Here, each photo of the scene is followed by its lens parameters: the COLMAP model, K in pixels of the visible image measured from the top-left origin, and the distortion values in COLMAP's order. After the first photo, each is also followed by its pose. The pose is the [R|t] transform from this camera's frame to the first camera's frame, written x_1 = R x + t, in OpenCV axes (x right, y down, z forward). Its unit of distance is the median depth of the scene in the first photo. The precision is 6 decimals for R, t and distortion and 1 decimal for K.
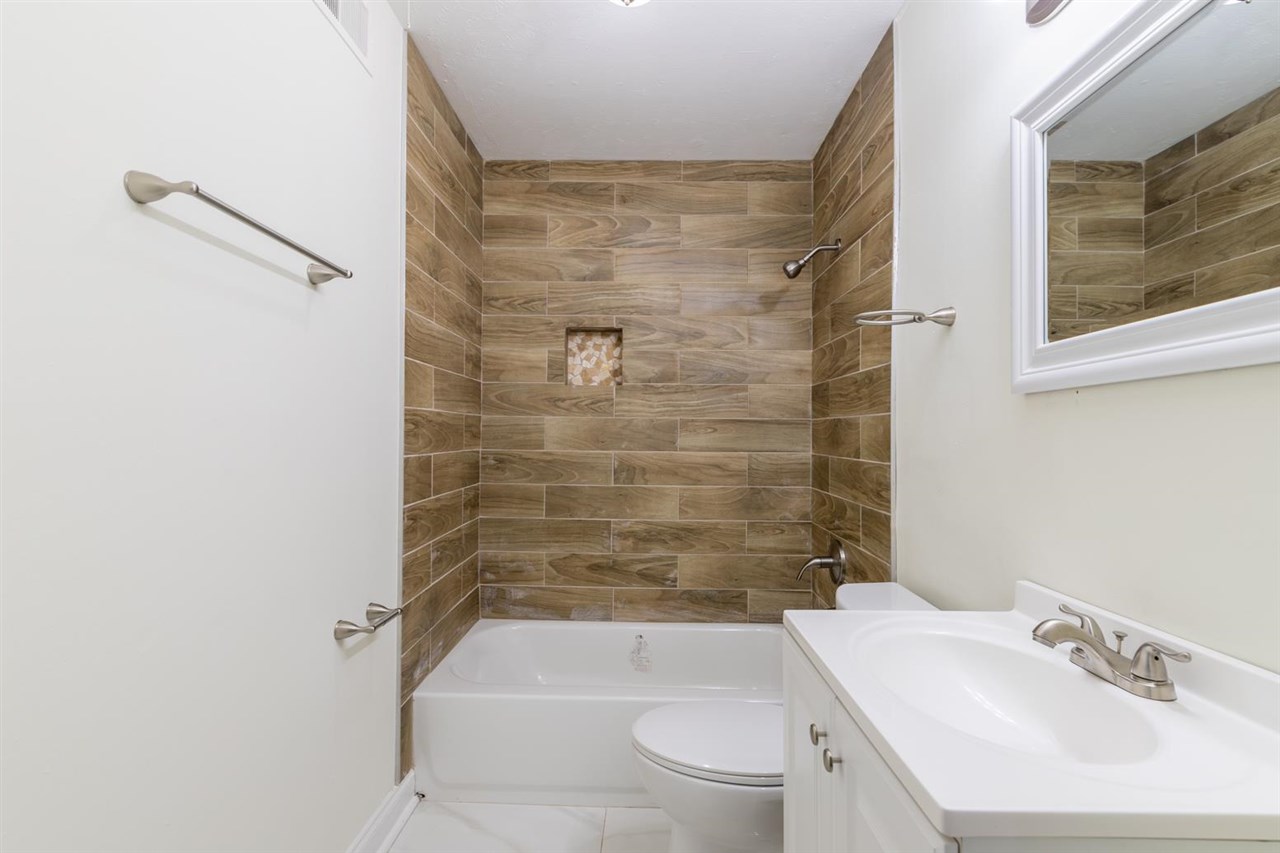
lens RADIAL K [[585.8, 0, 638.7], [0, 585.8, 425.0], [0, 0, 1]] dist [0.002046, -0.000095]
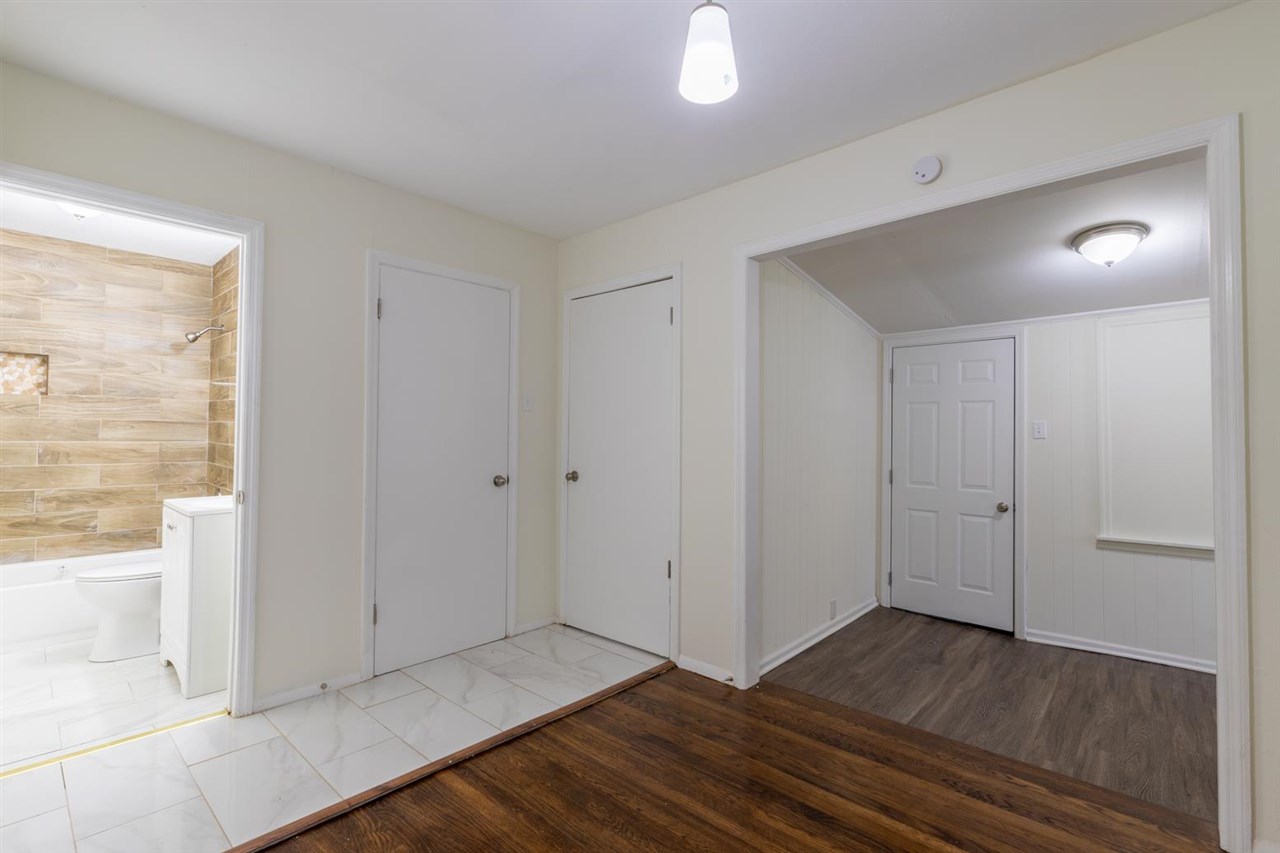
lens RADIAL K [[585.8, 0, 638.7], [0, 585.8, 425.0], [0, 0, 1]] dist [0.002046, -0.000095]
pose [[0.668749, 0.014013, 0.743356, -0.127722], [-0.024229, 0.999702, 0.002951, -0.034349], [-0.743093, -0.019984, 0.668889, -1.031229]]
